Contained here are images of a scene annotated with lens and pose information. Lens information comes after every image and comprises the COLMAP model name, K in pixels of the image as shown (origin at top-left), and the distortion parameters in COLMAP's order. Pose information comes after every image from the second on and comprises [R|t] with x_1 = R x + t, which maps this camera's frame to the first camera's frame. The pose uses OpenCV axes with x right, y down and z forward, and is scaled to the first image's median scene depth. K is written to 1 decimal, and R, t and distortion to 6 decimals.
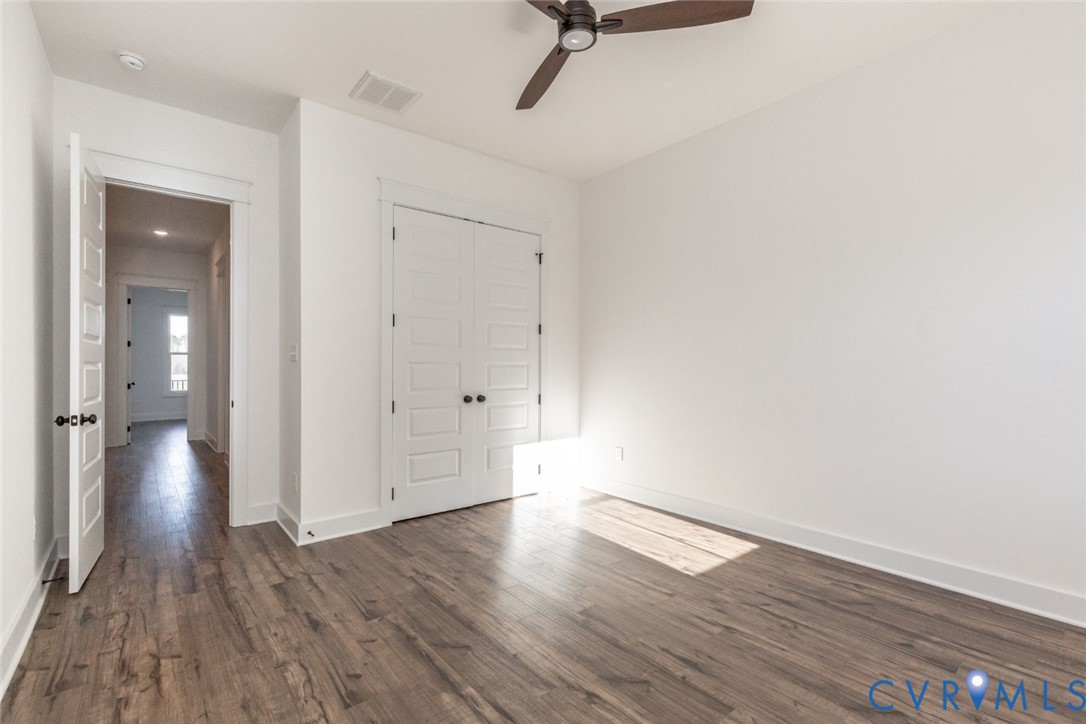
lens RADIAL K [[498.3, 0, 548.1], [0, 498.3, 363.5], [0, 0, 1]] dist [0.000347, -0.000373]
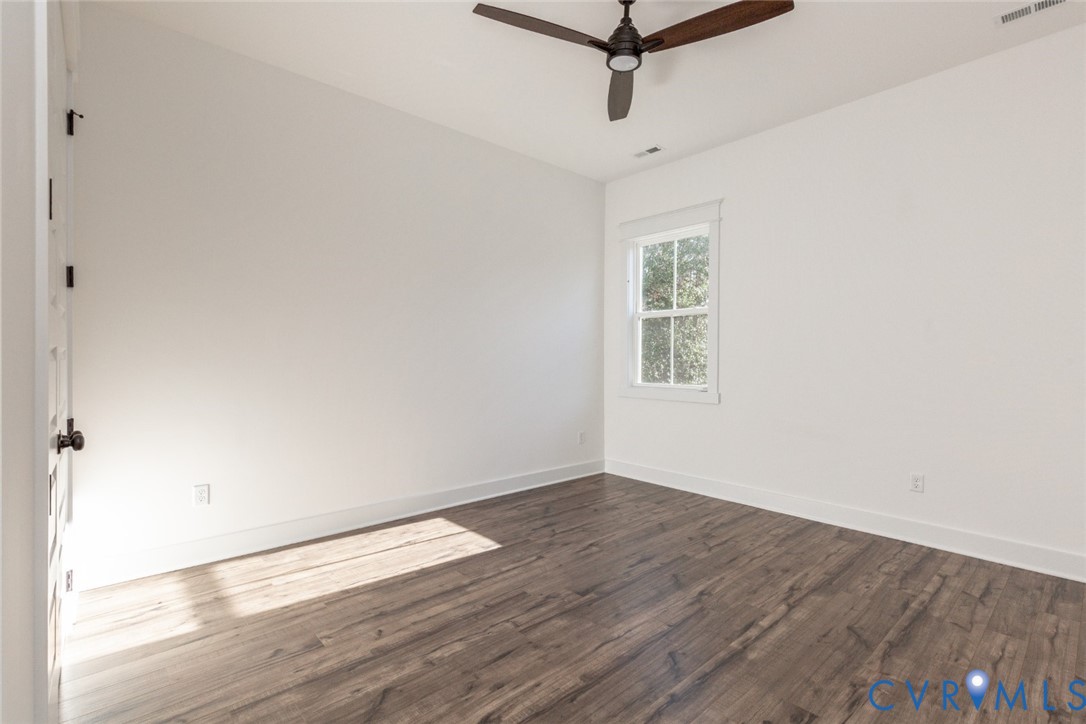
lens RADIAL K [[498.3, 0, 548.1], [0, 498.3, 363.5], [0, 0, 1]] dist [0.000347, -0.000373]
pose [[-0.035554, -0.018201, 0.999202, -0.805133], [0.000114, 0.999834, 0.018216, 0.004095], [-0.999368, 0.000762, -0.035546, 0.941632]]
